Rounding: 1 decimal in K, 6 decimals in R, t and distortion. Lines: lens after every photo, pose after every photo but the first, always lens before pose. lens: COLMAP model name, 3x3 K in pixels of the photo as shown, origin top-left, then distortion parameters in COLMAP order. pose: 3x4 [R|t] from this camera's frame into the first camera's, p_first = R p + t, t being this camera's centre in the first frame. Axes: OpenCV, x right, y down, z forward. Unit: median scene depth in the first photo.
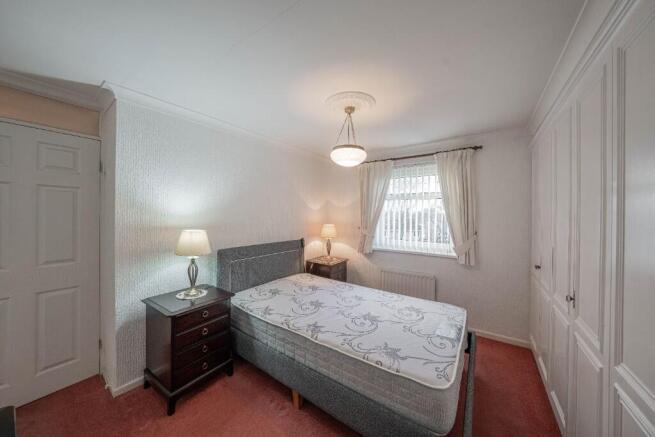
lens RADIAL K [[225.6, 0, 327.5], [0, 225.6, 218.5], [0, 0, 1]] dist [-0.000063, 0.000012]
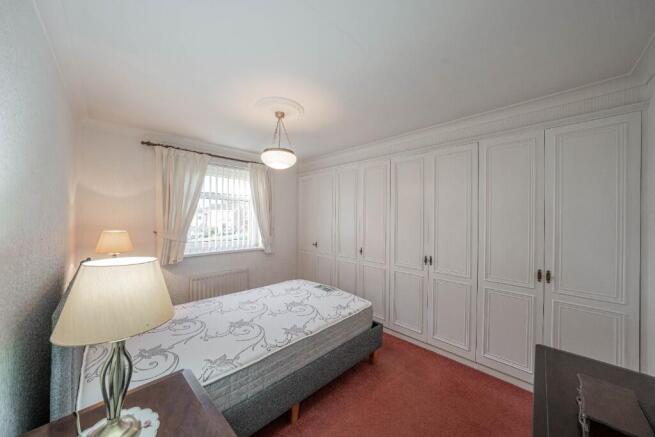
lens RADIAL K [[227.4, 0, 327.8], [0, 227.4, 214.0], [0, 0, 1]] dist [-0.000315, -0.000020]
pose [[0.182385, 0.008475, 0.983191, -0.679898], [0.010794, 0.999885, -0.010622, -0.004970], [-0.983168, 0.012550, 0.182272, 0.452924]]
